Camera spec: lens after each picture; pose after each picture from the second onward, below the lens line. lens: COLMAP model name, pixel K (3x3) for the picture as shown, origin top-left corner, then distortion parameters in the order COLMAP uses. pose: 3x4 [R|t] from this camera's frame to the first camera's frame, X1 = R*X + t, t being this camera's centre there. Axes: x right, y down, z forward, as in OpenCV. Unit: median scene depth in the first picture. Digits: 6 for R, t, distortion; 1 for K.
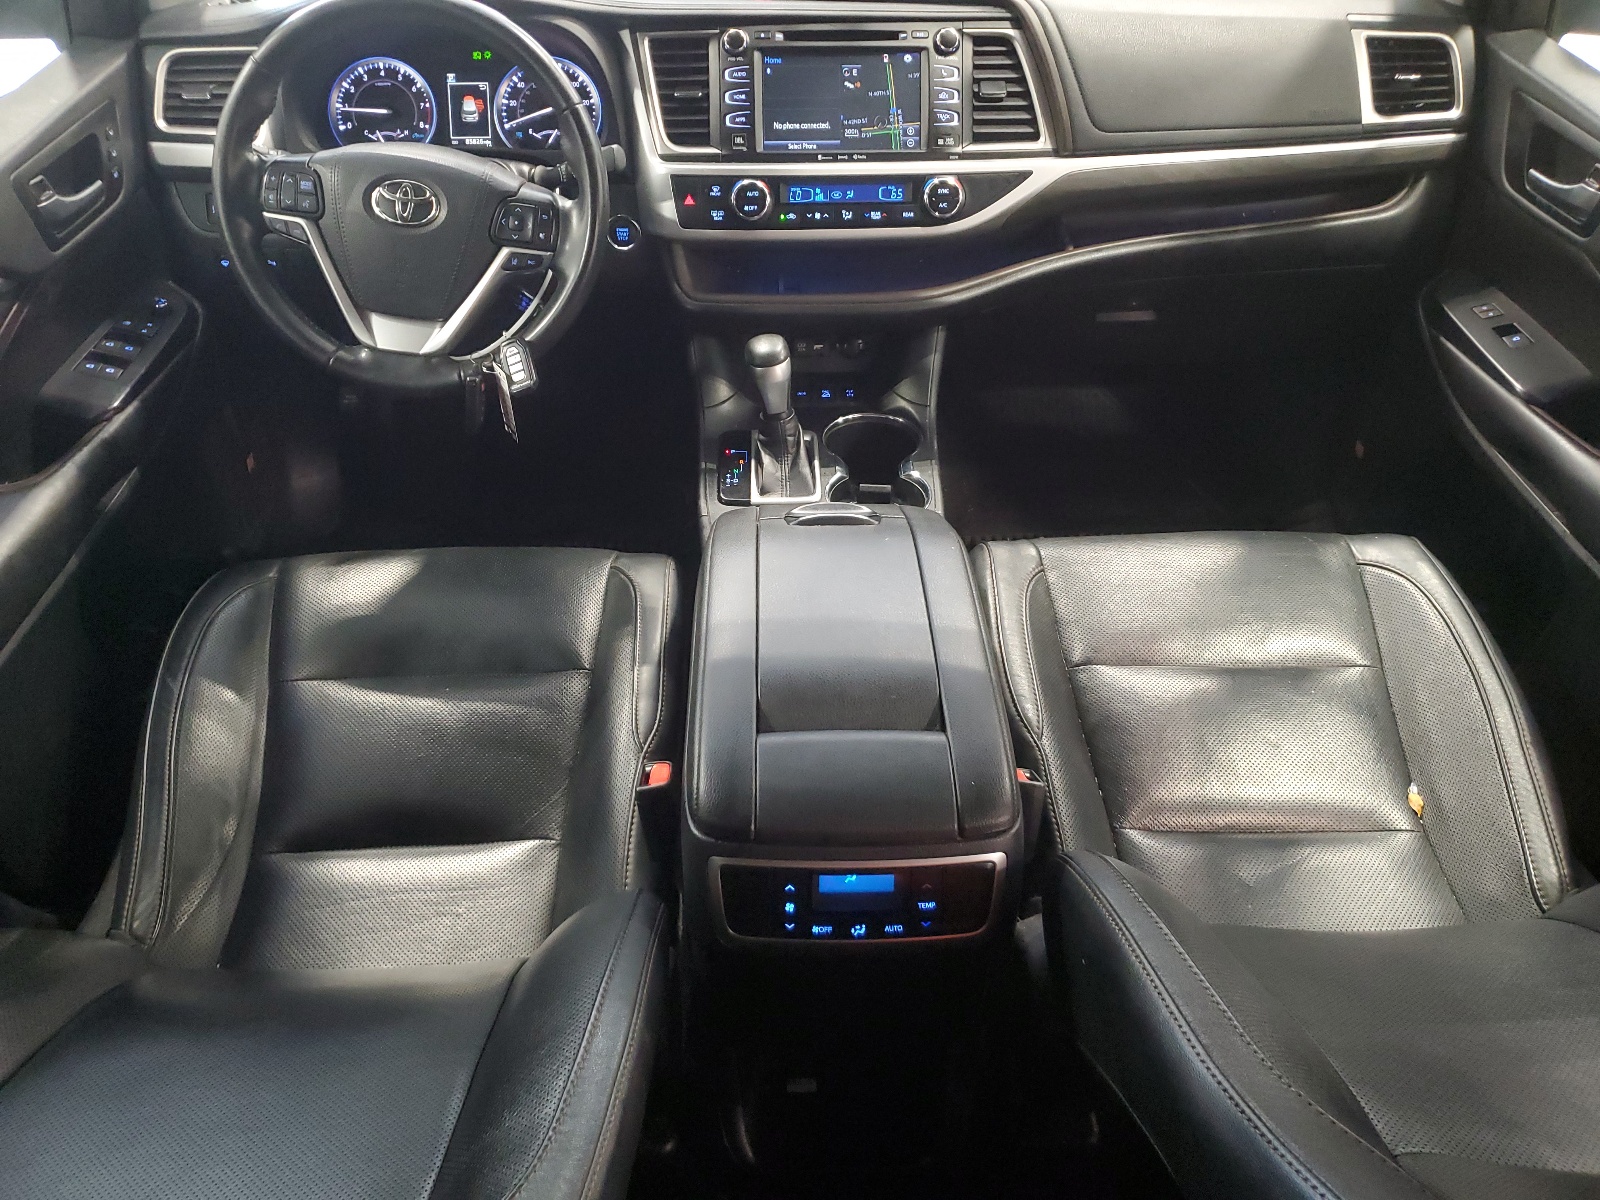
lens RADIAL K [[1229.1, 0, 802.1], [0, 1229.1, 596.3], [0, 0, 1]] dist [-0.011927, -0.005937]
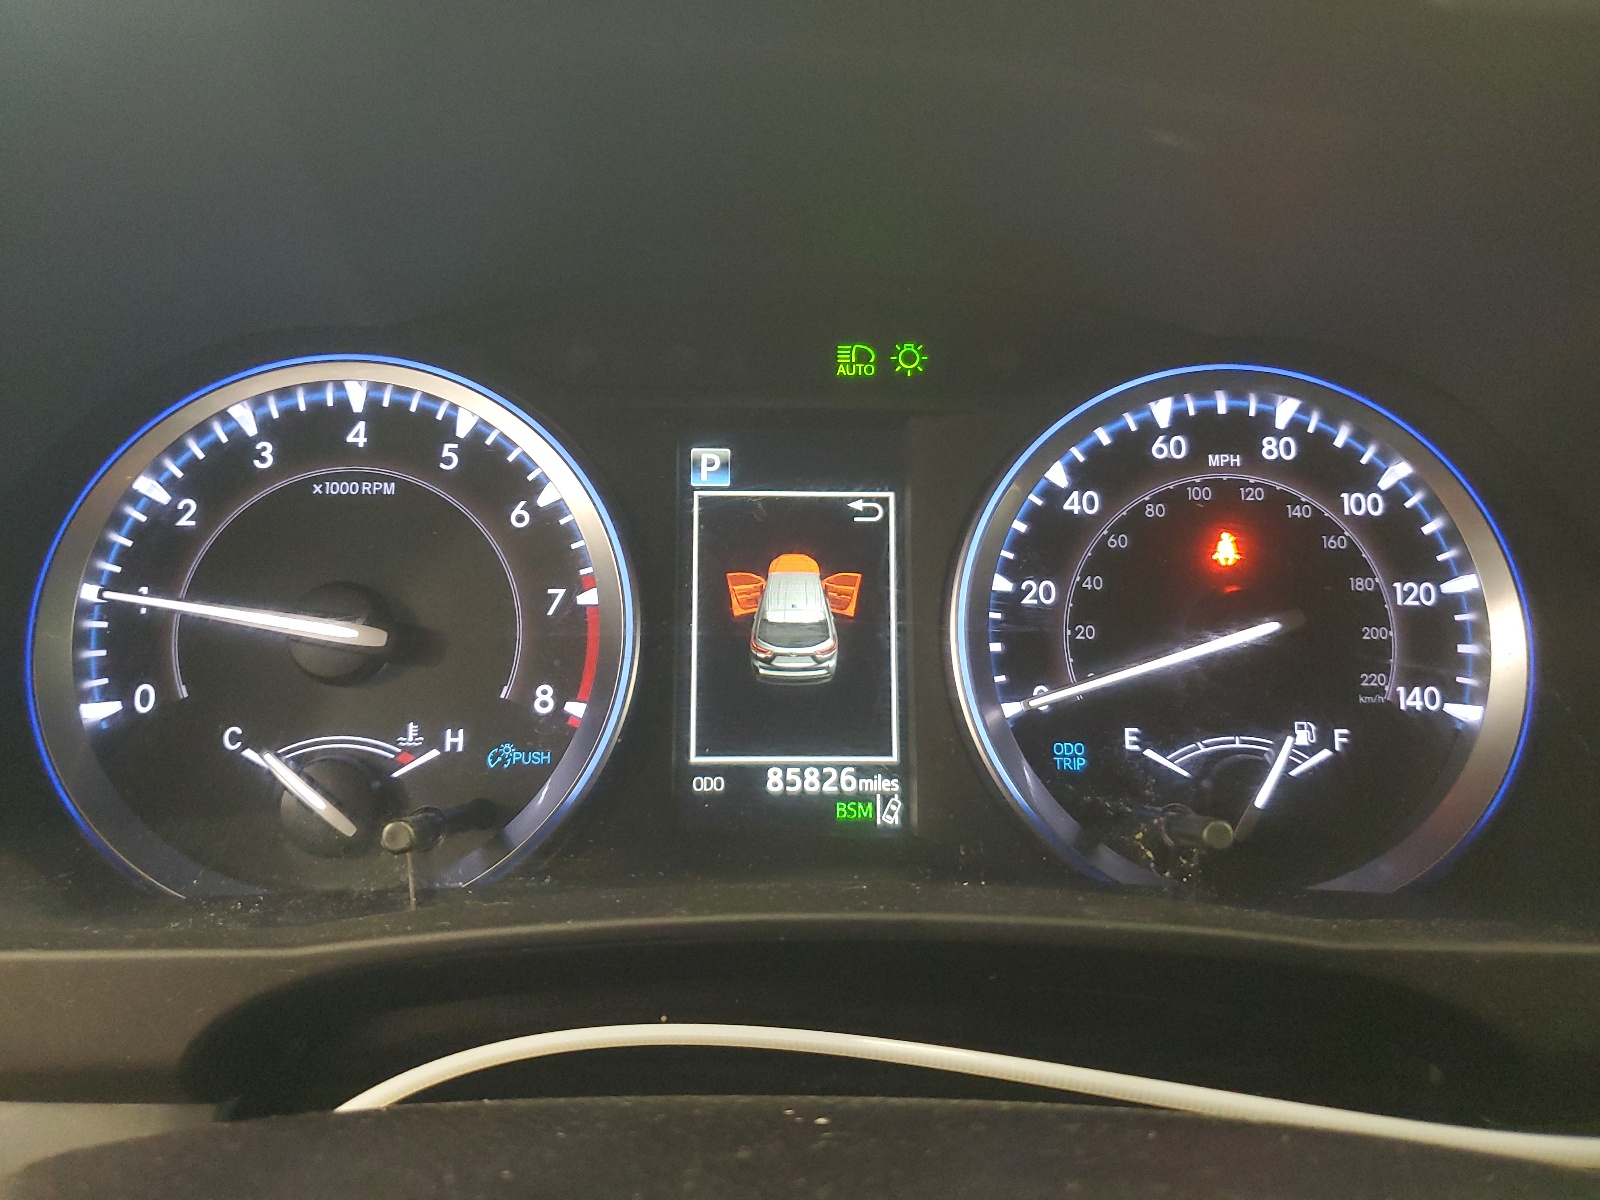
lens RADIAL K [[1229.1, 0, 797.3], [0, 1229.1, 600.7], [0, 0, 1]] dist [-0.011927, -0.005937]
pose [[0.999927, 0.011912, -0.002091, -0.273215], [-0.011970, 0.949952, -0.312168, -0.343053], [-0.001732, 0.312170, 0.950025, 0.823776]]
